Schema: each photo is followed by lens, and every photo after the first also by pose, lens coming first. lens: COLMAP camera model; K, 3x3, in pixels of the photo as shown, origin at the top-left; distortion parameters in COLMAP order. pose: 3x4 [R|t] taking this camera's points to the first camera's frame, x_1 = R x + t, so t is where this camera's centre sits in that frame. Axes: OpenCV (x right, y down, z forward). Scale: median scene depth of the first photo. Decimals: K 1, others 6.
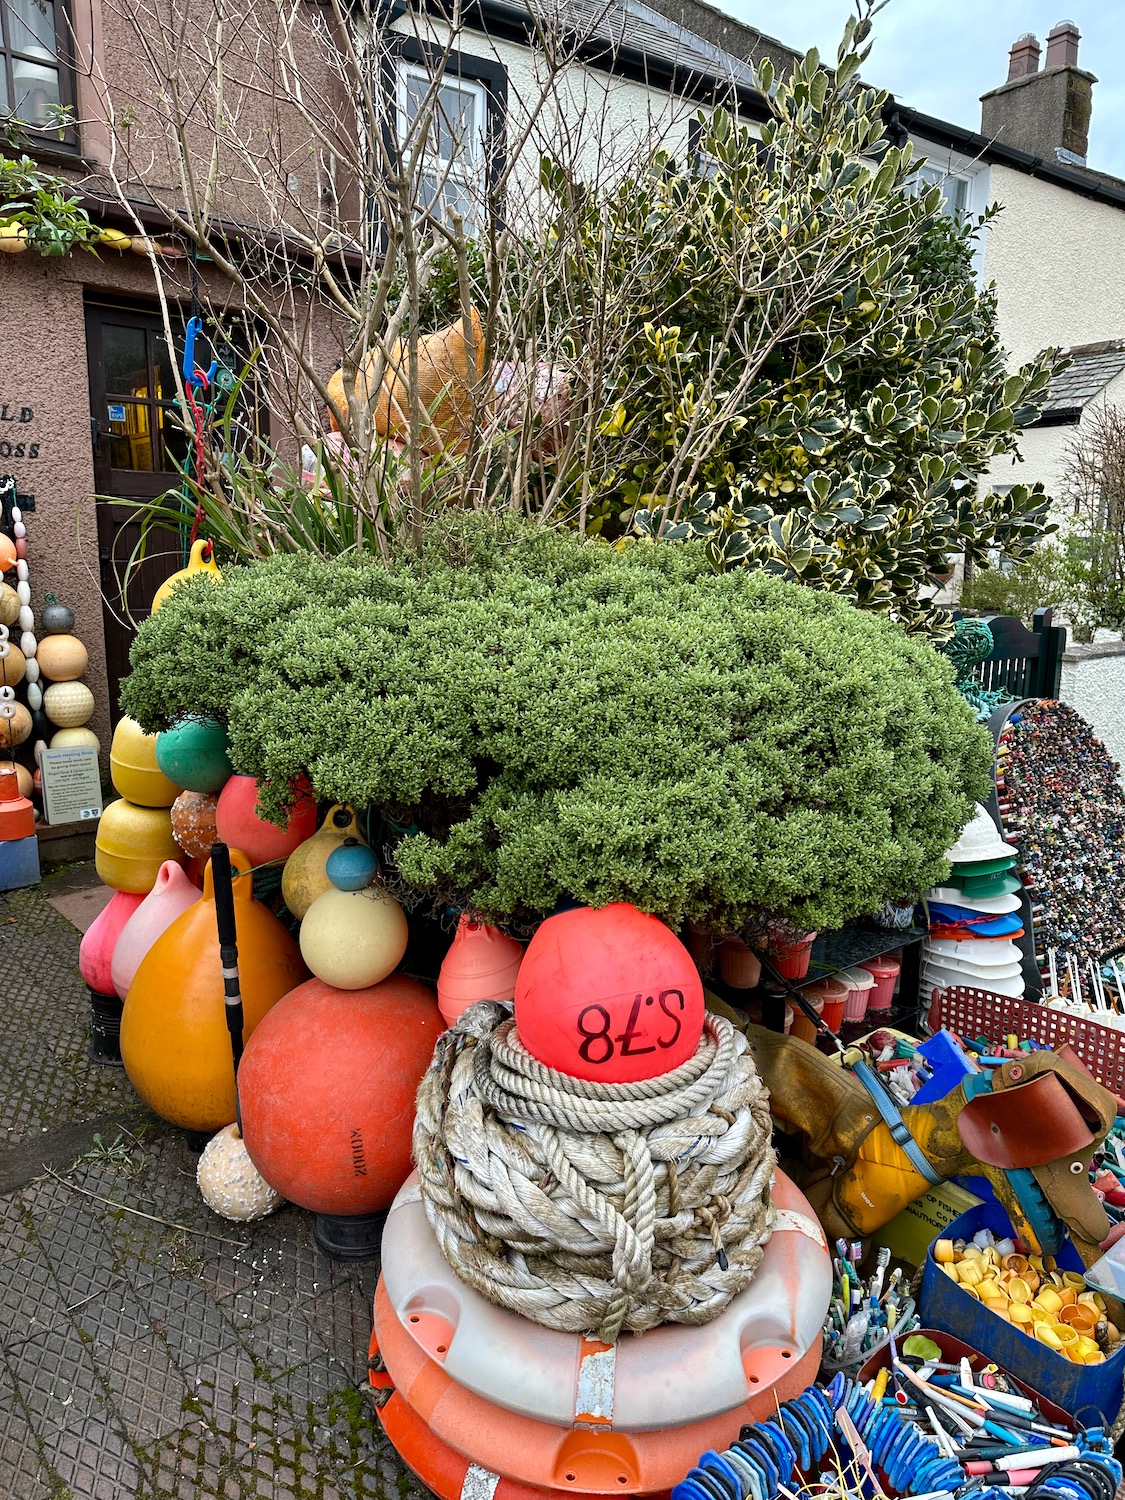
lens RADIAL K [[1061.0, 0, 563.7], [0, 1061.0, 745.8], [0, 0, 1]] dist [0.032507, -0.030066]
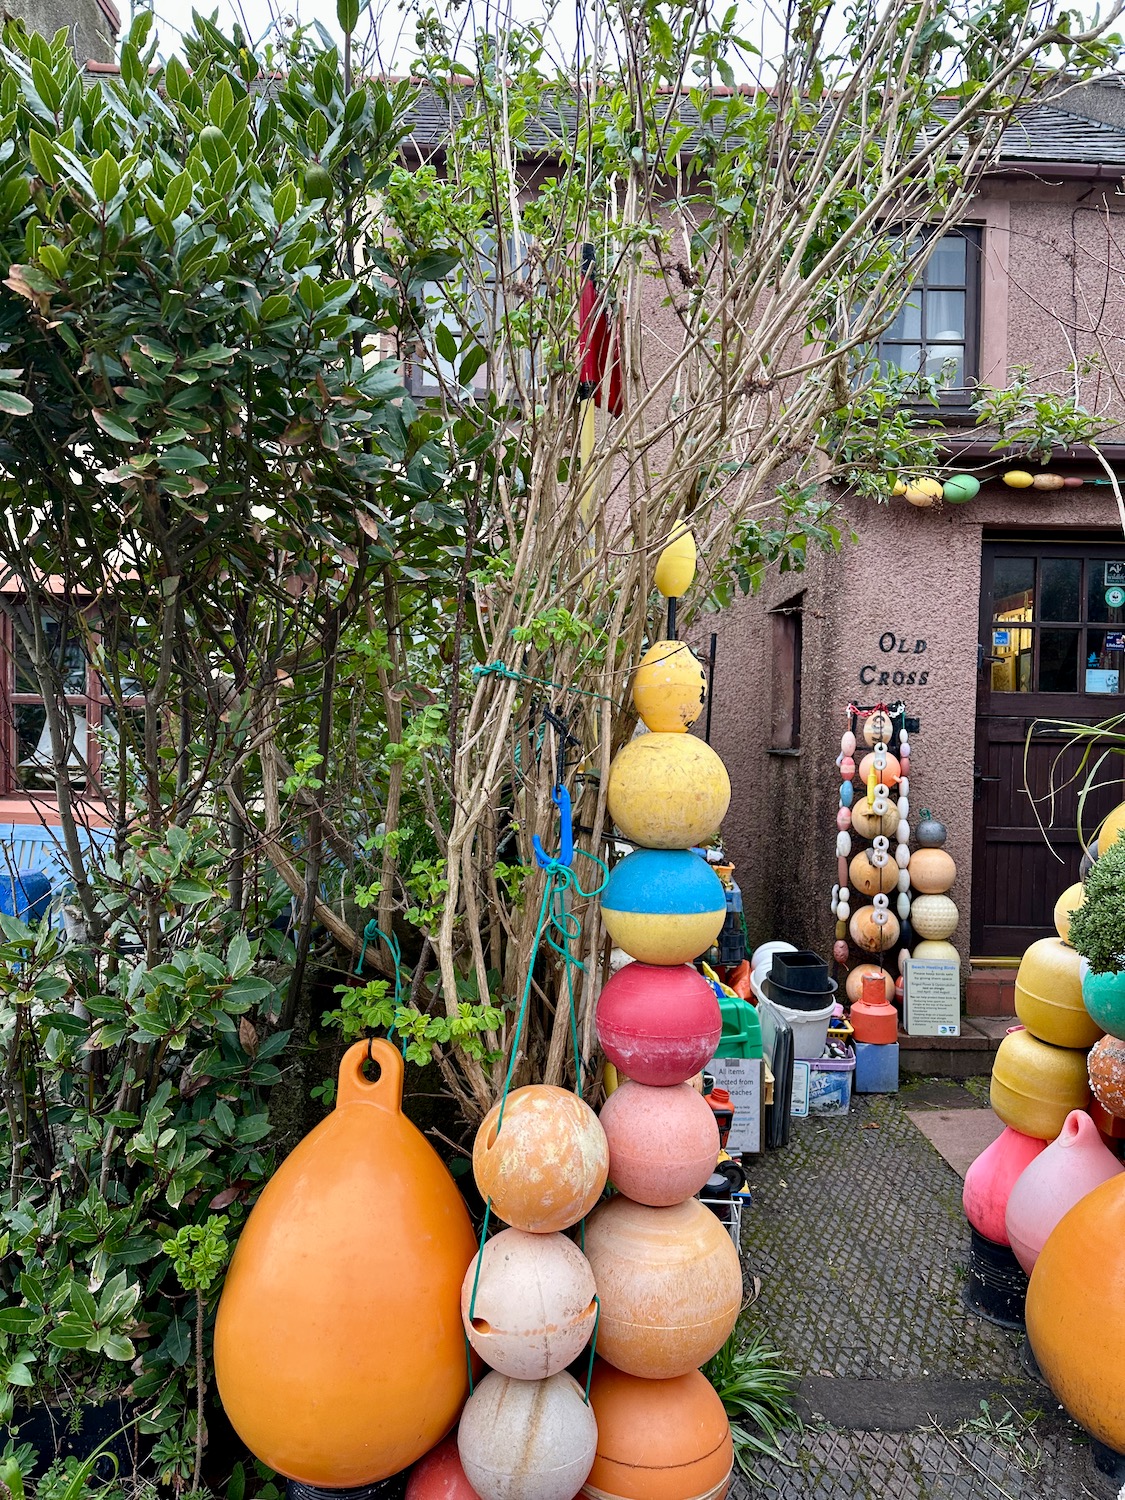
lens RADIAL K [[1061.0, 0, 570.4], [0, 1061.0, 751.9], [0, 0, 1]] dist [0.032507, -0.030066]
pose [[0.750352, 0.000963, -0.661038, -0.059422], [-0.127034, 0.981570, -0.142767, -0.004799], [0.648718, 0.191100, 0.736645, -0.008883]]
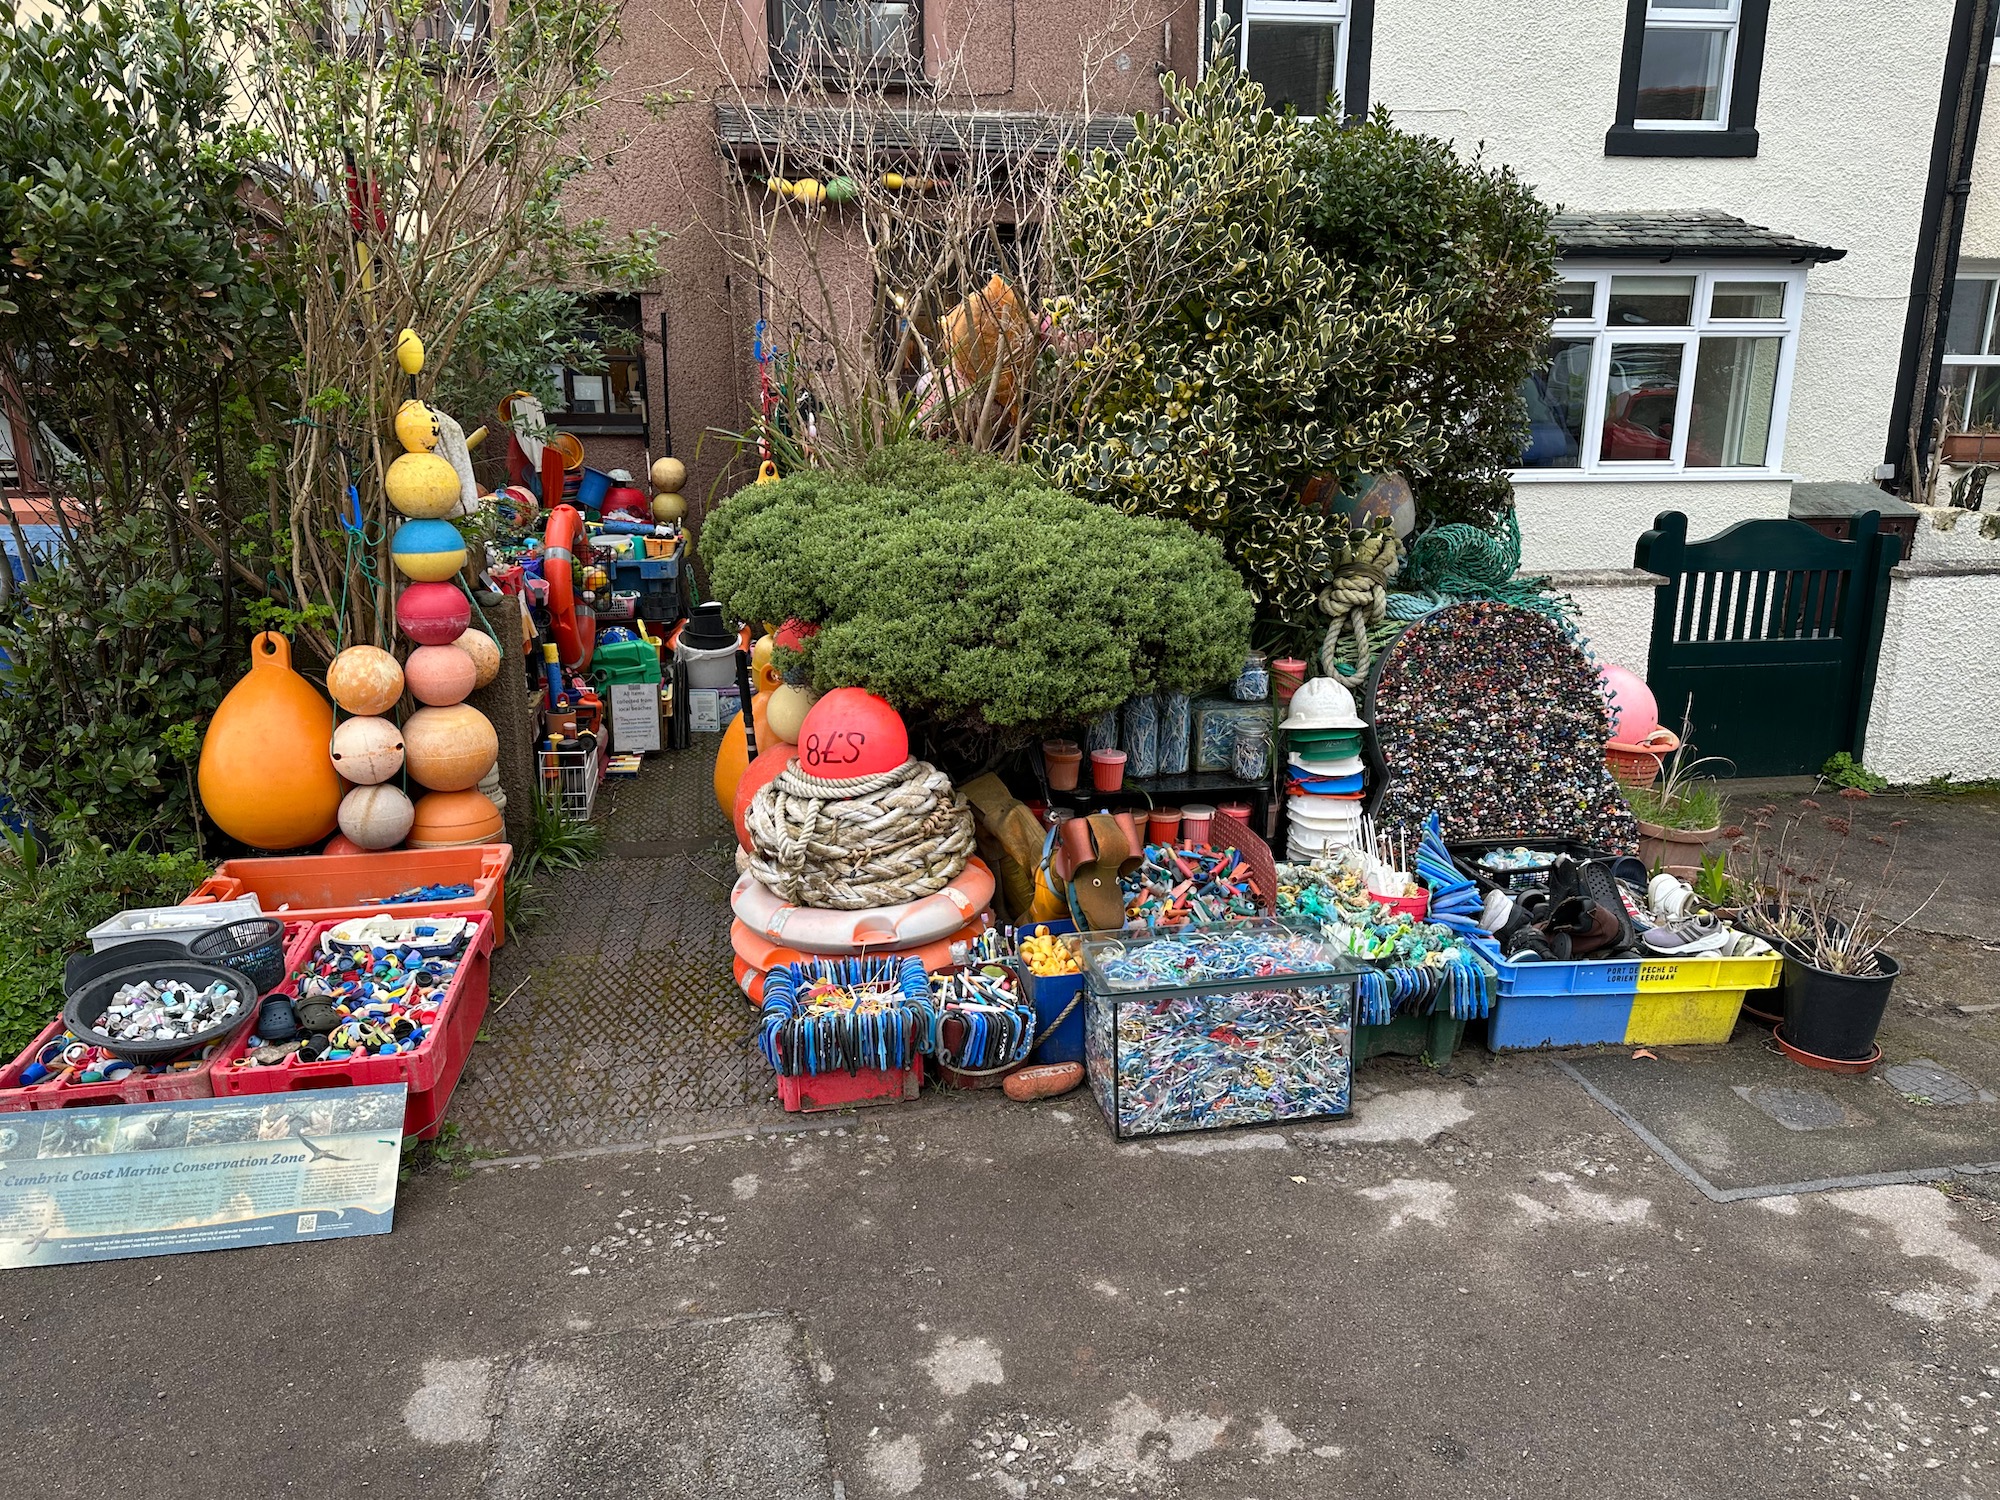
lens RADIAL K [[1414.6, 0, 990.9], [0, 1414.6, 753.1], [0, 0, 1]] dist [0.032507, -0.030066]
pose [[0.859886, 0.109302, -0.498648, 0.476900], [-0.076818, 0.993391, 0.085280, 0.014203], [0.504674, -0.035026, 0.862599, -0.301103]]
